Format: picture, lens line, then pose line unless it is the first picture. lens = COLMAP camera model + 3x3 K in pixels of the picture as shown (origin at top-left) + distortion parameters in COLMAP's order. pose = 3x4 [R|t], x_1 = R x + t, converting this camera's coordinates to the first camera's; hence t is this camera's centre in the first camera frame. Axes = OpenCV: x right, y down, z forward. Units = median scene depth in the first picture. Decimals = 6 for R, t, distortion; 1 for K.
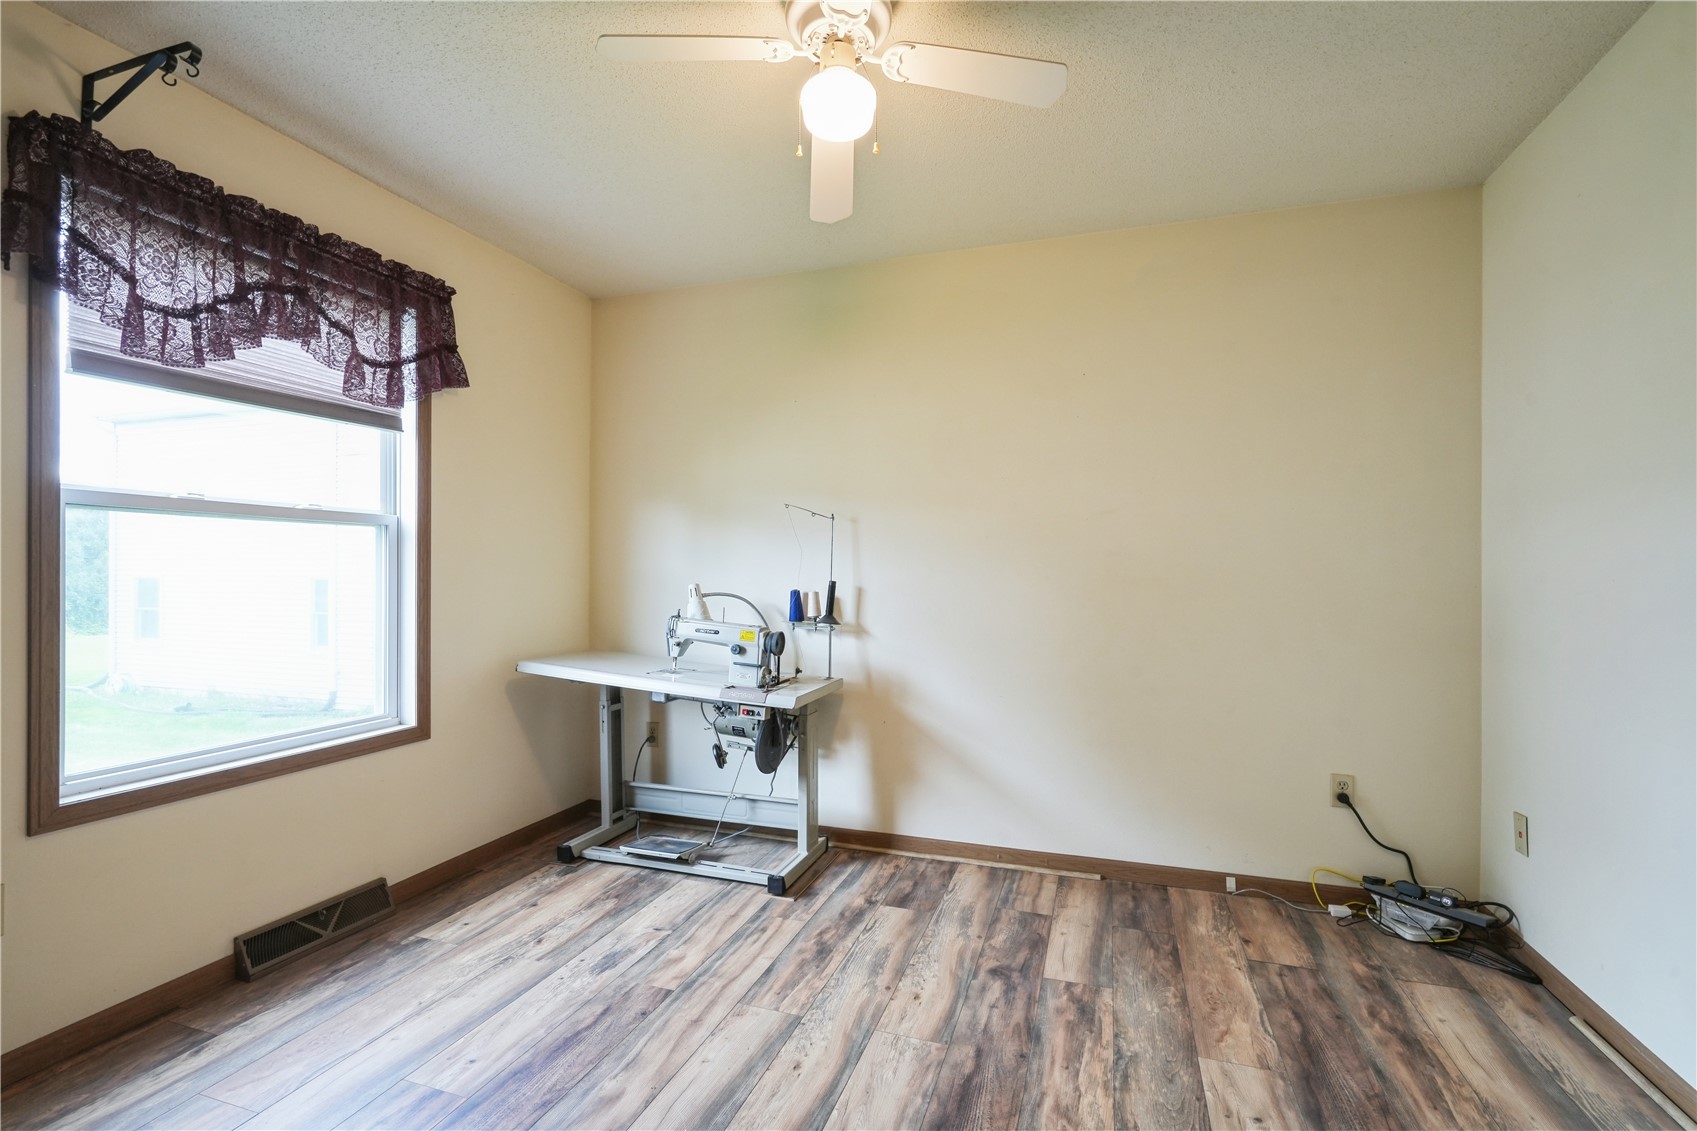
lens RADIAL K [[771.7, 0, 853.6], [0, 771.7, 574.6], [0, 0, 1]] dist [-0.003474, 0.004168]
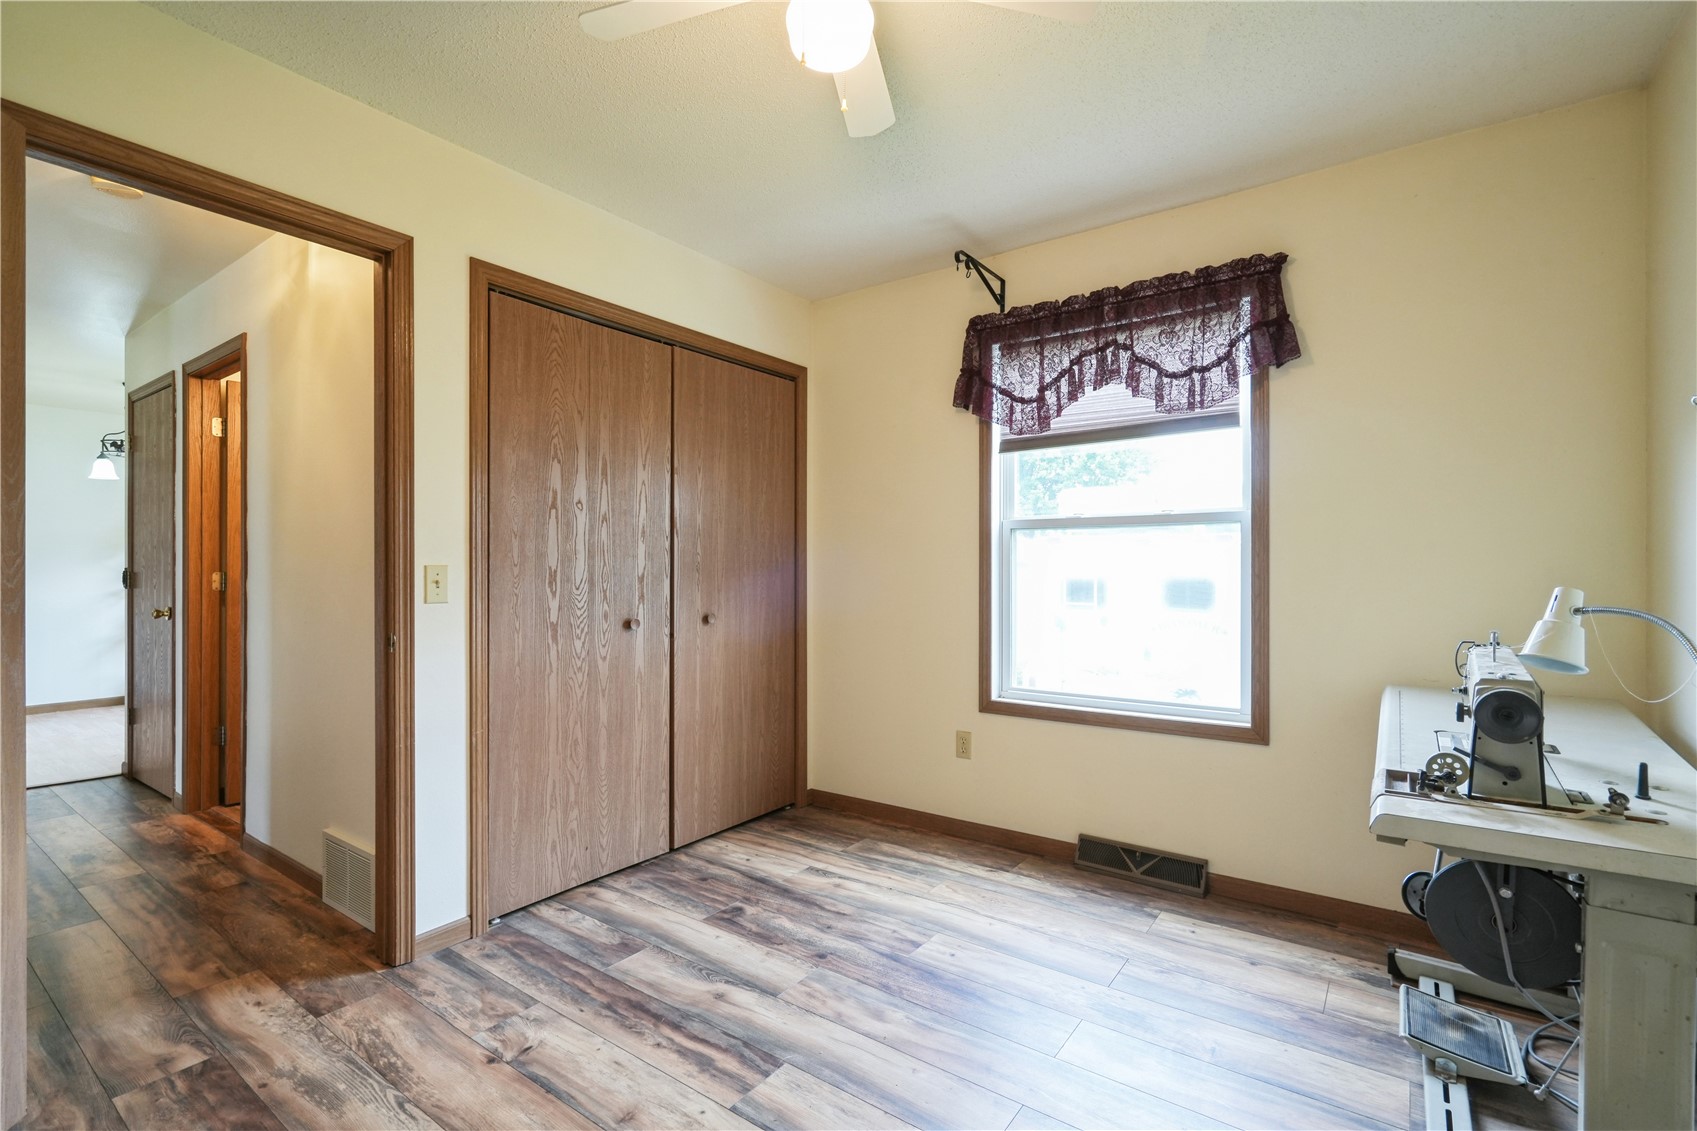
lens RADIAL K [[771.7, 0, 839.8], [0, 771.7, 566.2], [0, 0, 1]] dist [-0.003474, 0.004168]
pose [[-0.307950, -0.004068, -0.951394, 0.582525], [-0.001280, 0.999992, -0.003861, -0.000582], [0.951402, 0.000028, -0.307953, 0.921383]]
